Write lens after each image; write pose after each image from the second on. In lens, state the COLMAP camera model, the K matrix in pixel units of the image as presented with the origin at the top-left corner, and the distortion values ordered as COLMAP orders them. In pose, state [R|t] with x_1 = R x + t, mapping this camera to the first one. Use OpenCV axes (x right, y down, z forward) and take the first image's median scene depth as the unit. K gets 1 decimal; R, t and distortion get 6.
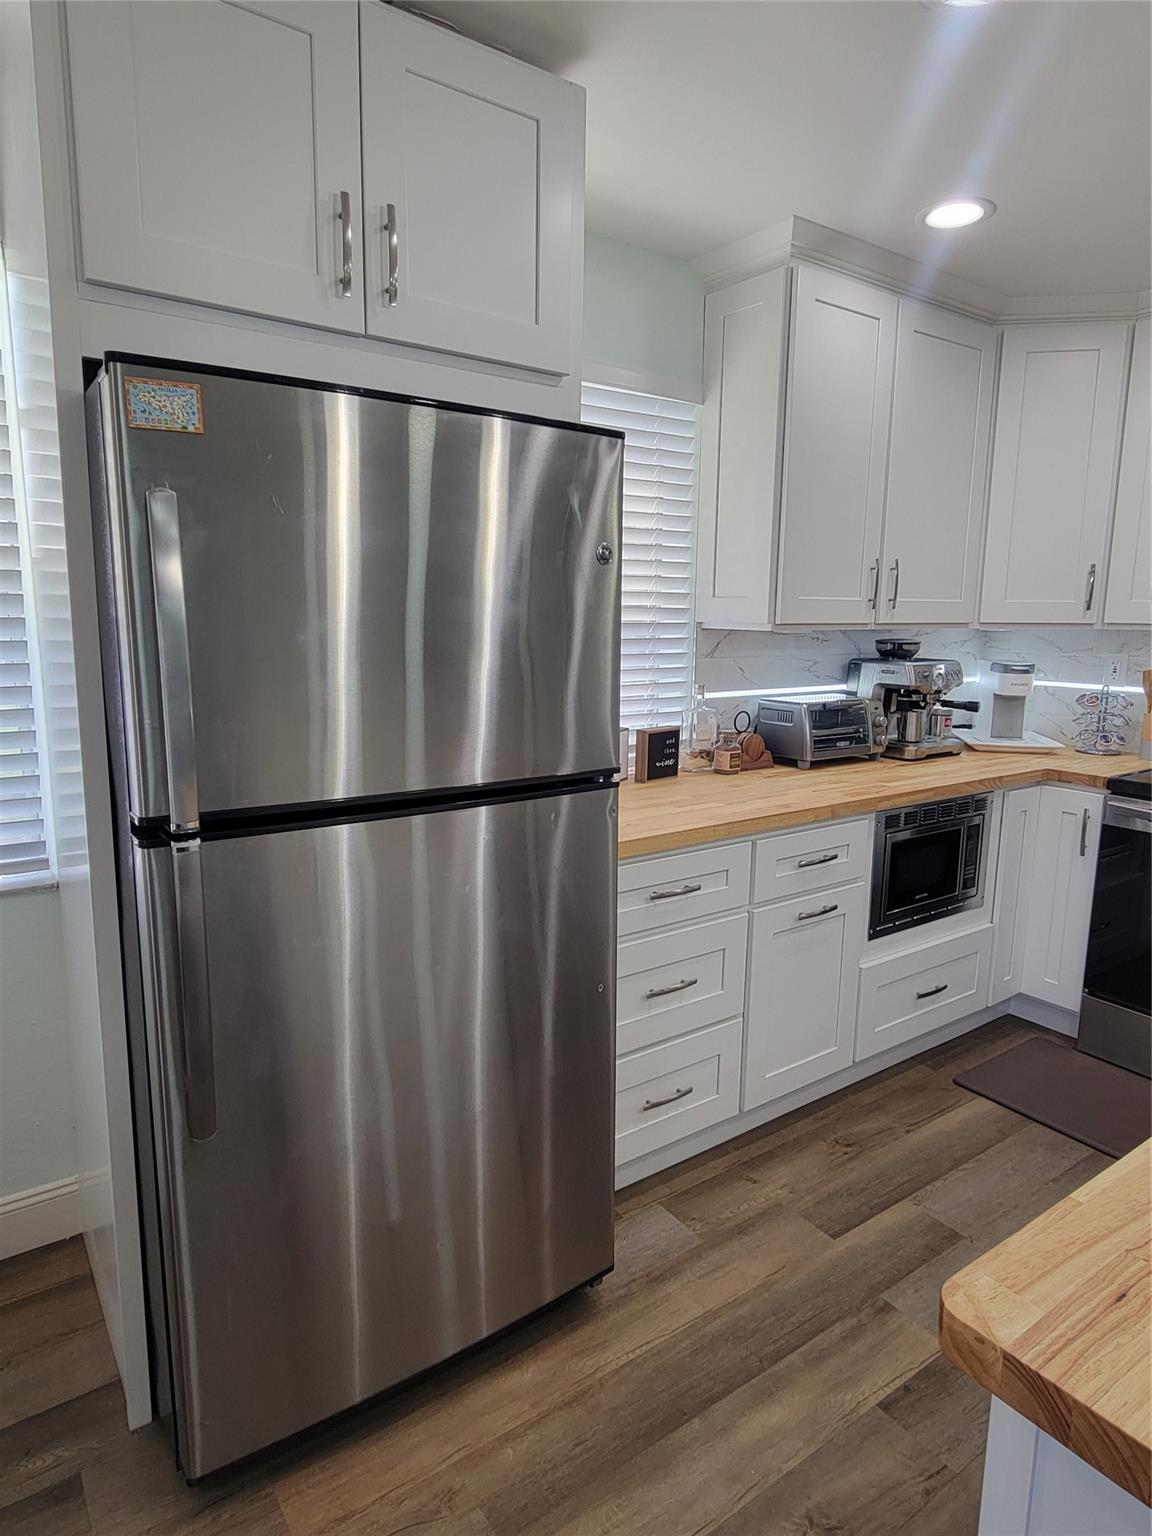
lens RADIAL K [[913.8, 0, 570.6], [0, 913.8, 767.8], [0, 0, 1]] dist [0.002568, 0.001692]
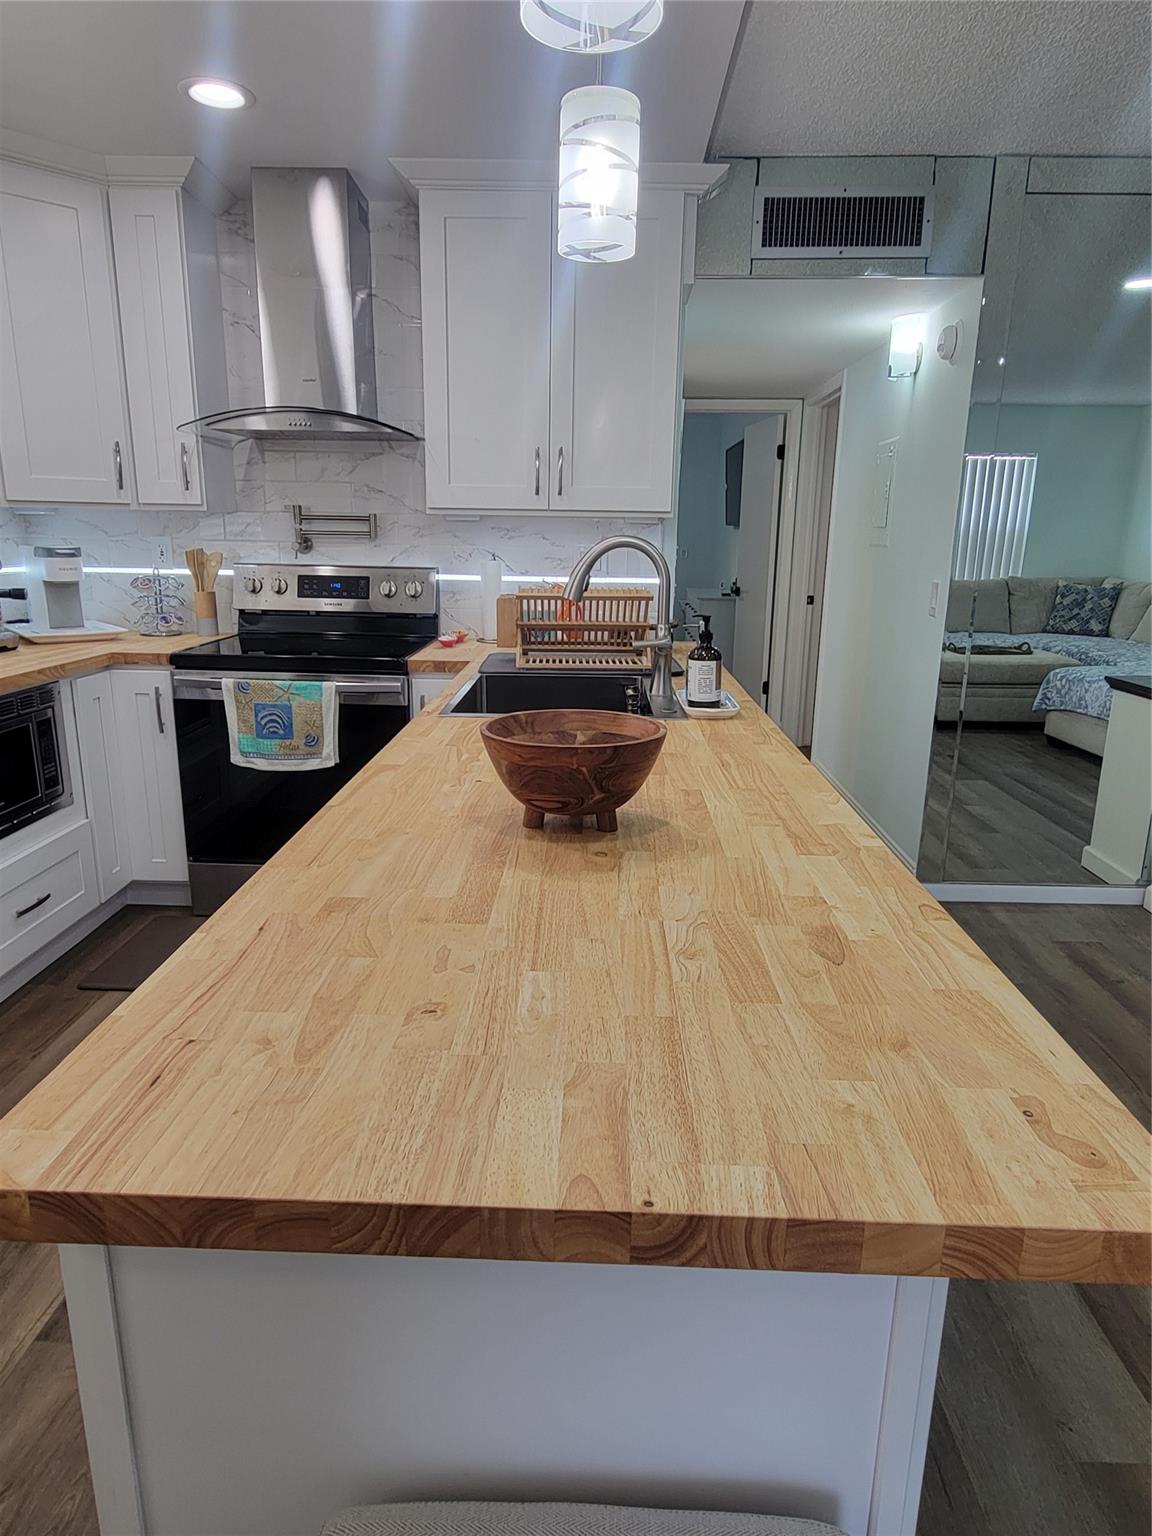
lens RADIAL K [[913.8, 0, 570.6], [0, 913.8, 767.8], [0, 0, 1]] dist [0.002568, 0.001692]
pose [[0.606576, -0.199122, 0.769685, 0.041007], [0.125866, 0.979969, 0.154331, 0.034259], [-0.784999, 0.003264, 0.619489, 0.004819]]
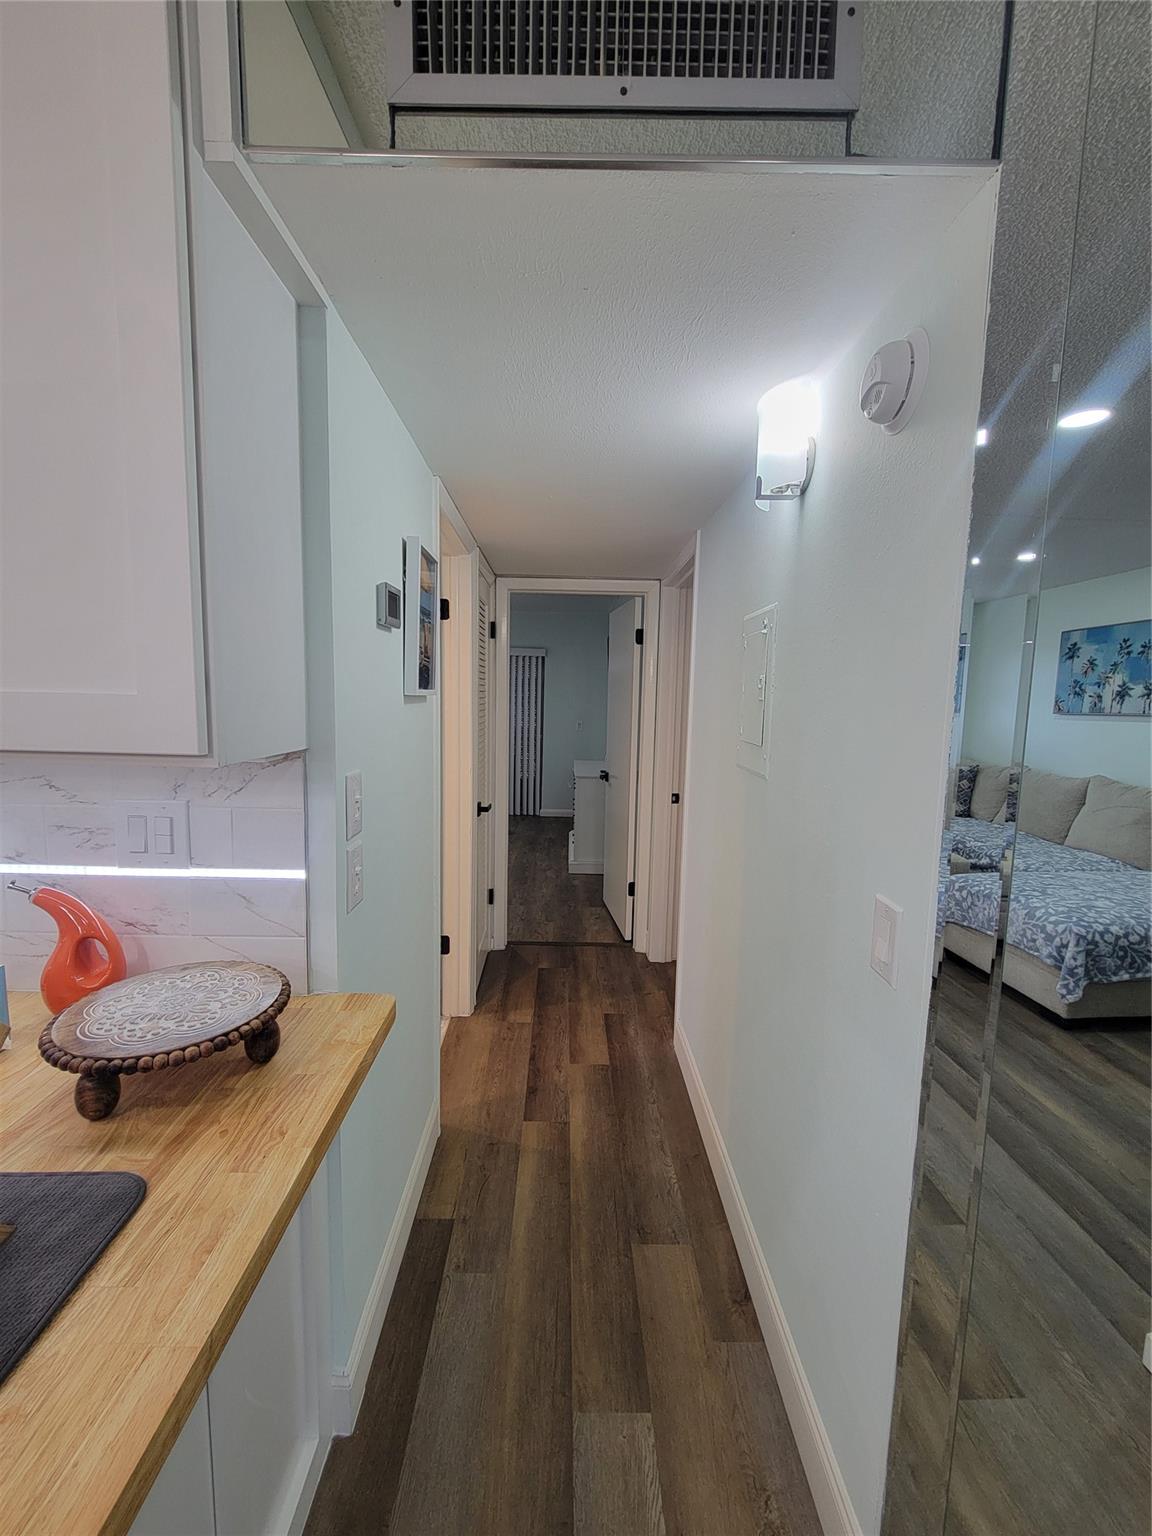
lens RADIAL K [[625.9, 0, 573.0], [0, 625.9, 767.9], [0, 0, 1]] dist [0.001369, -0.000207]
pose [[0.569096, -0.090016, 0.817329, 0.871468], [0.121217, 0.992314, 0.024886, -0.062197], [-0.813287, 0.084911, 0.575633, 0.288983]]
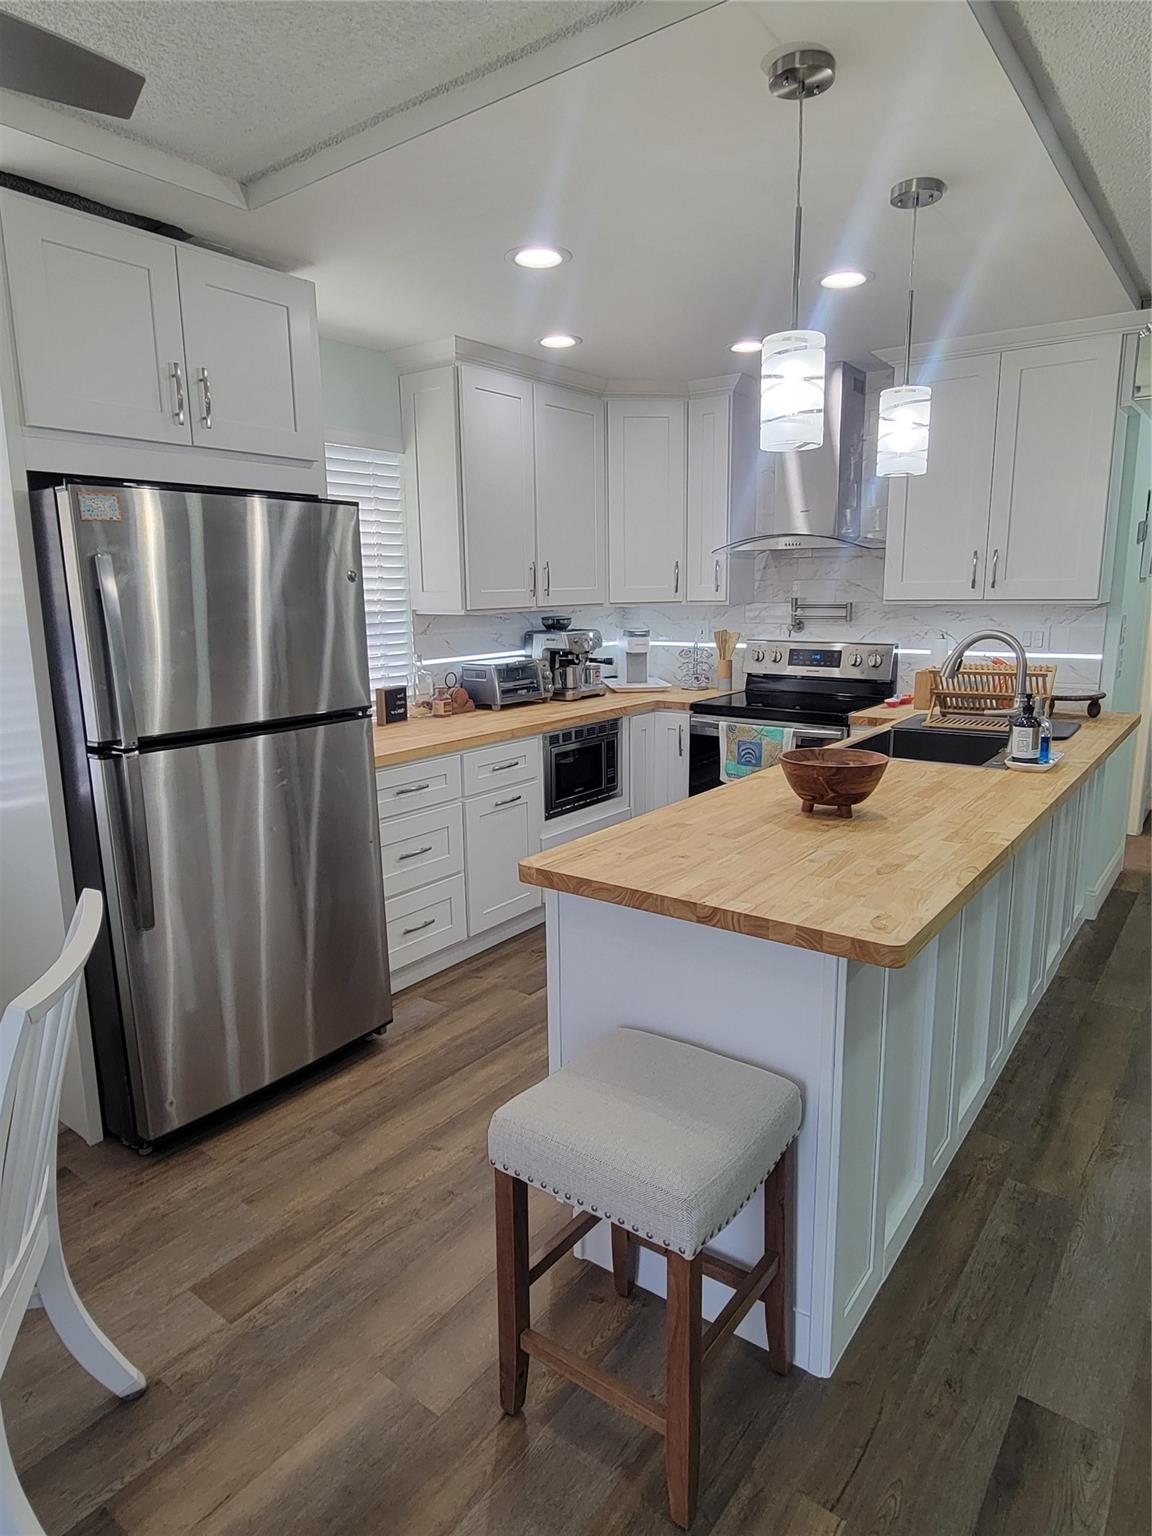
lens RADIAL K [[913.8, 0, 570.6], [0, 913.8, 767.8], [0, 0, 1]] dist [0.002568, 0.001692]
pose [[0.954082, -0.083654, 0.287626, -0.051860], [0.076208, 0.996405, 0.037008, 0.046549], [-0.289688, -0.013389, 0.957027, -0.400972]]
